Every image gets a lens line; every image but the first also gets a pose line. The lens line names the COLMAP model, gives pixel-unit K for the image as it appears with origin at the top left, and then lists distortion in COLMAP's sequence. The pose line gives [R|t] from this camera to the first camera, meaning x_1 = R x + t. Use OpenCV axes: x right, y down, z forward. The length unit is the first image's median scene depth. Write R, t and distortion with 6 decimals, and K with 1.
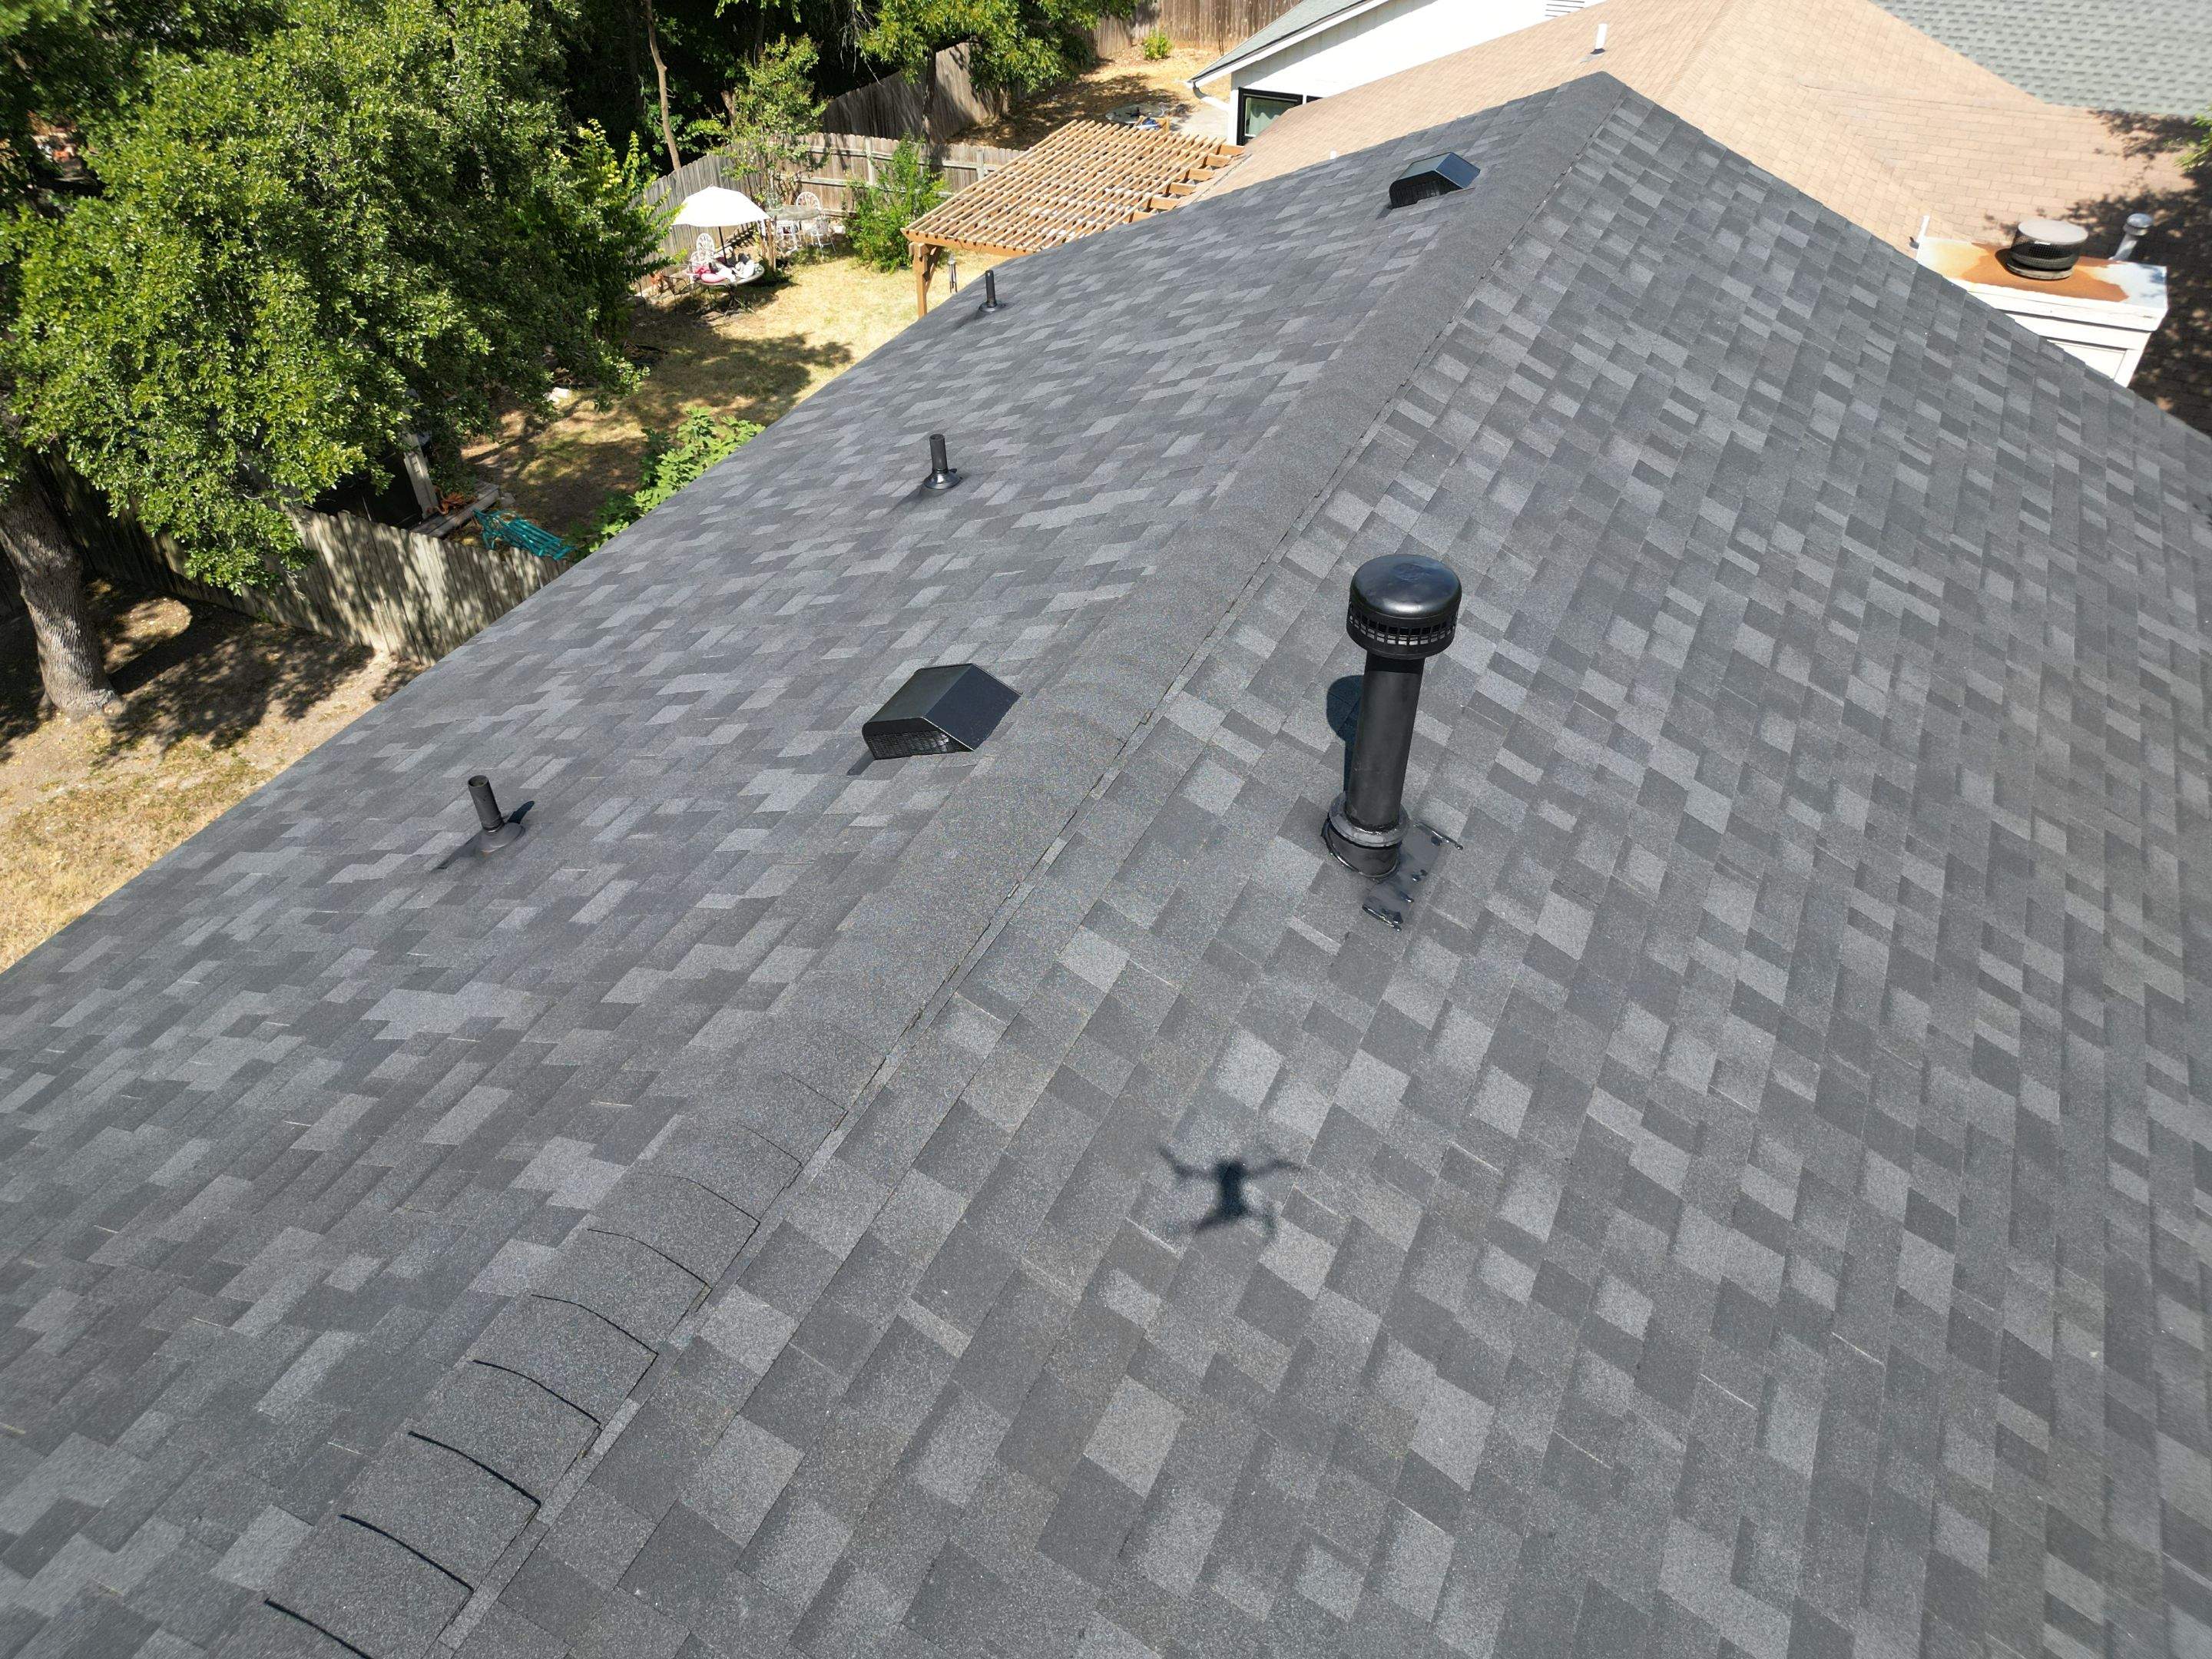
lens RADIAL K [[1550.0, 0, 1098.7], [0, 1550.0, 834.7], [0, 0, 1]] dist [0.069933, -0.067750]
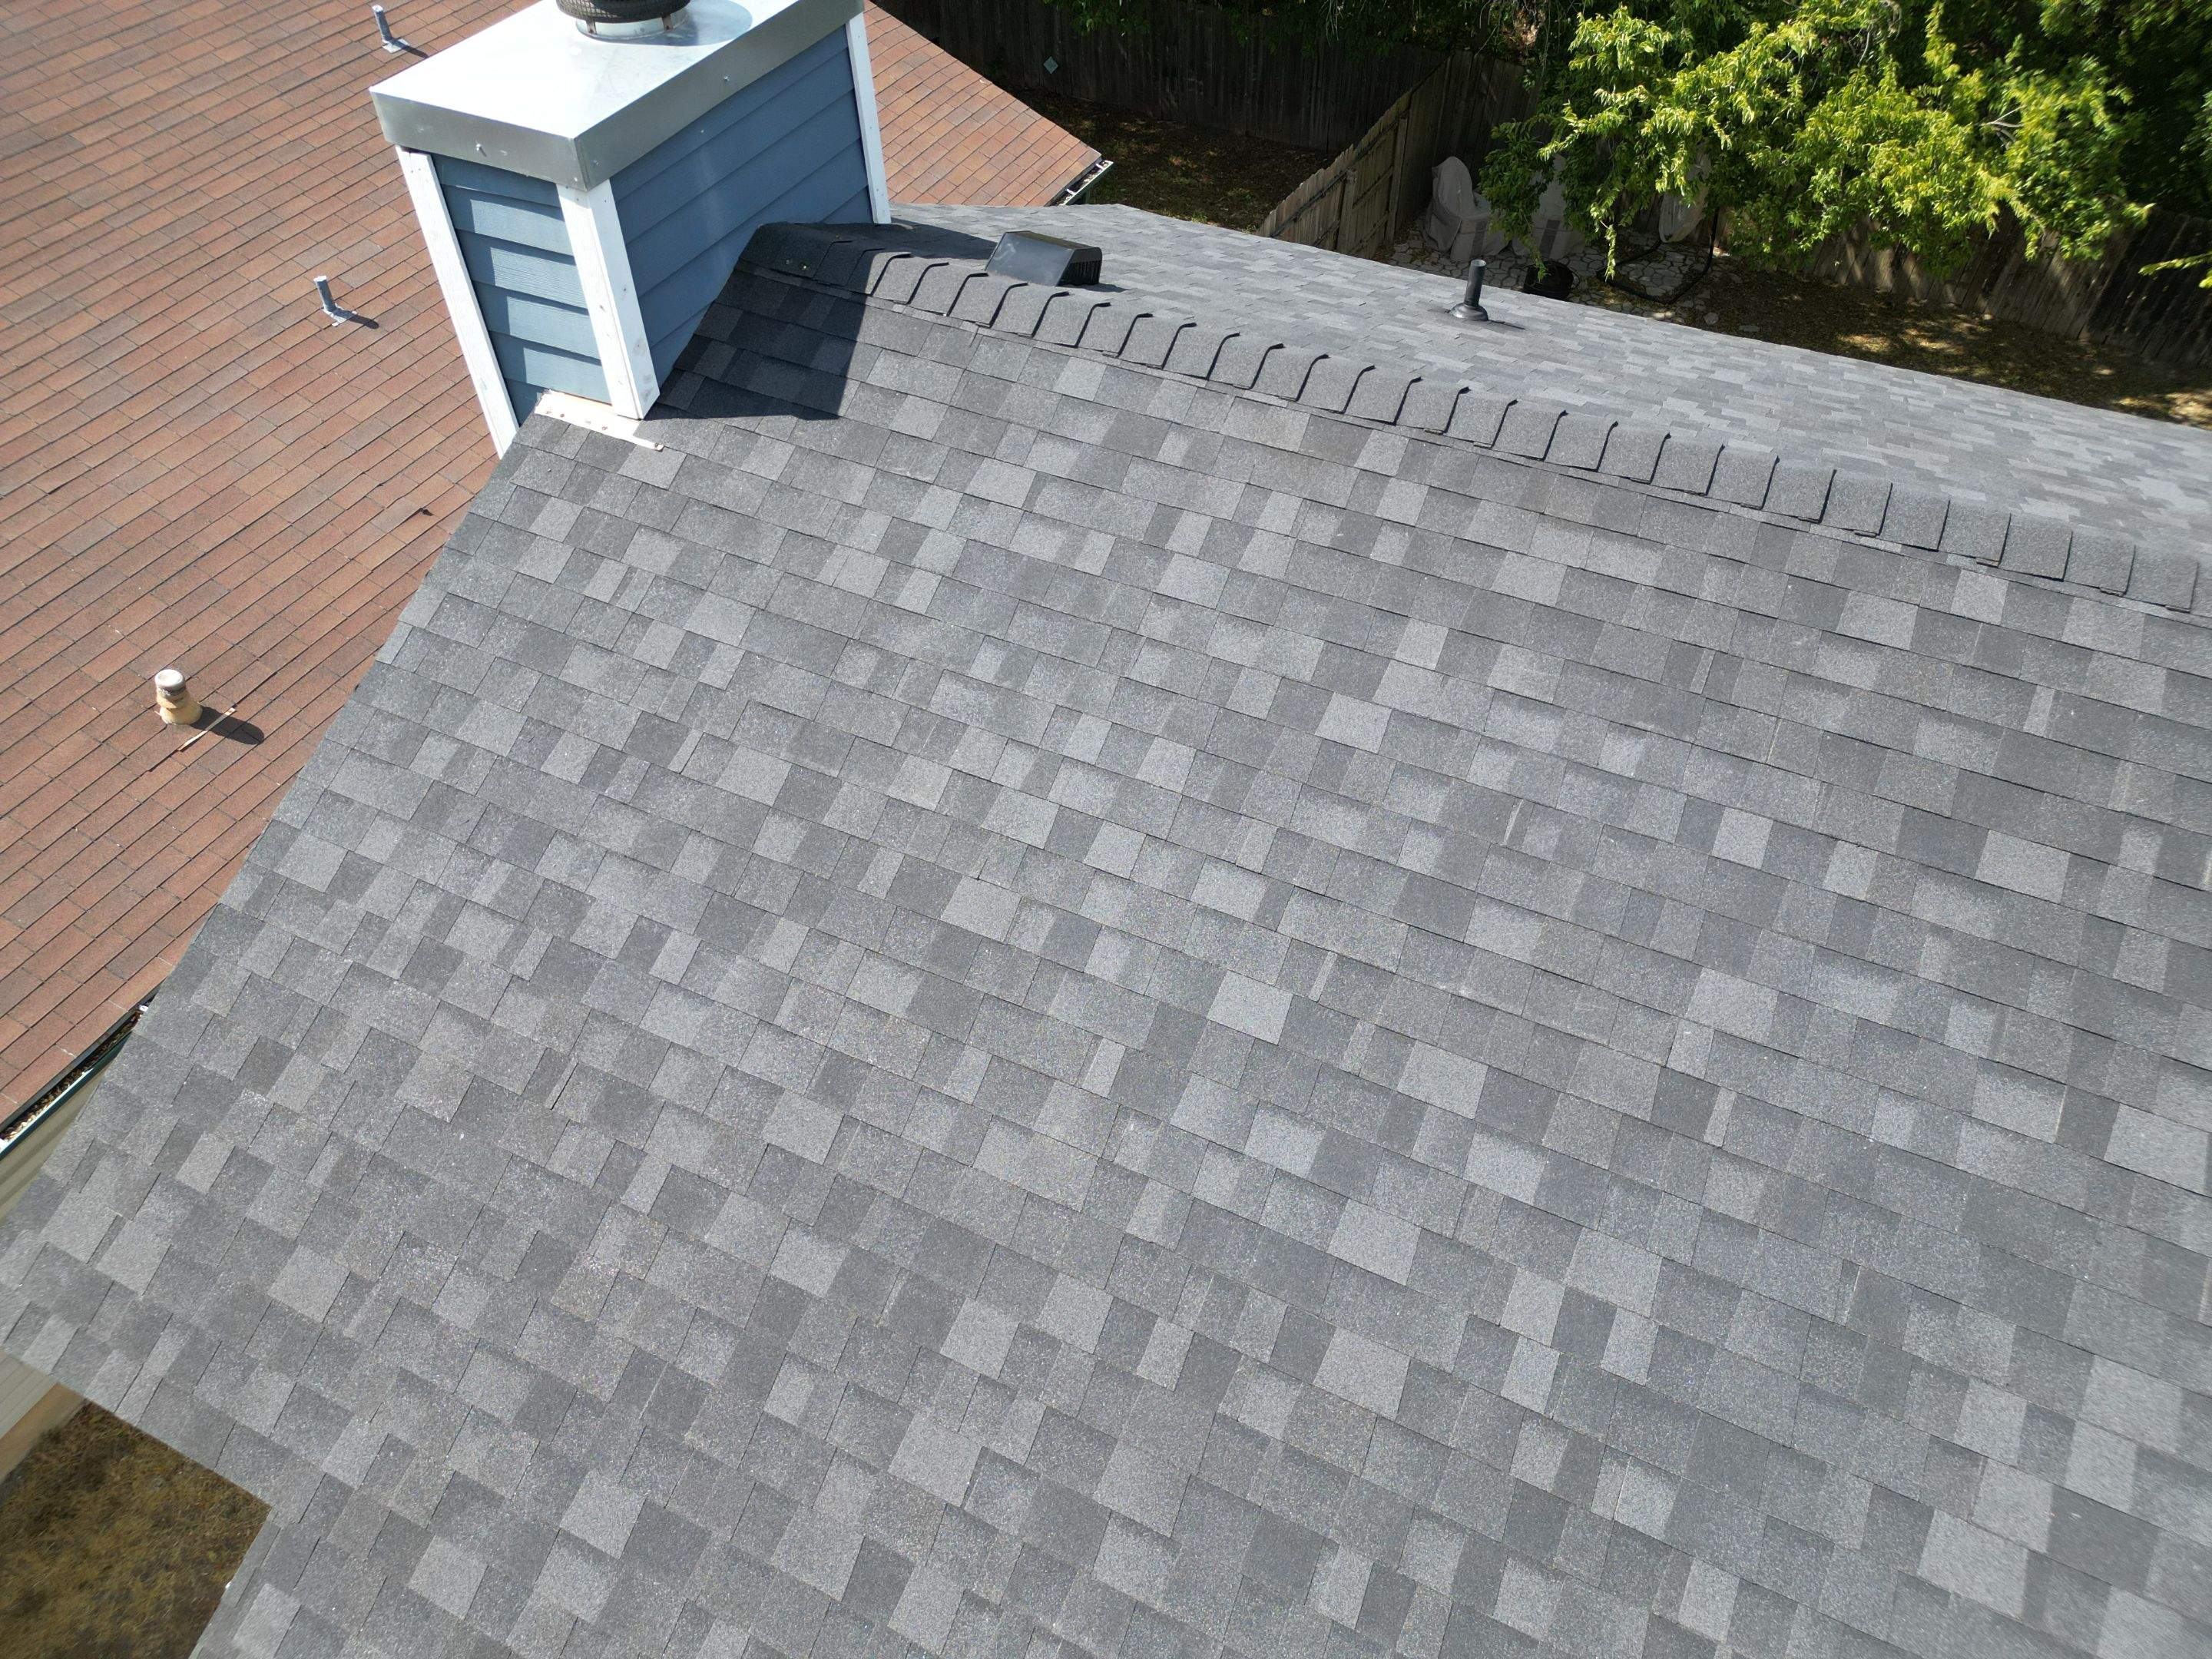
lens RADIAL K [[1550.0, 0, 1103.1], [0, 1550.0, 823.3], [0, 0, 1]] dist [0.069933, -0.067750]
pose [[0.004730, 0.729352, -0.684122, 0.599568], [-0.650383, 0.521909, 0.551917, 0.098988], [0.759592, 0.442331, 0.476827, -0.136618]]
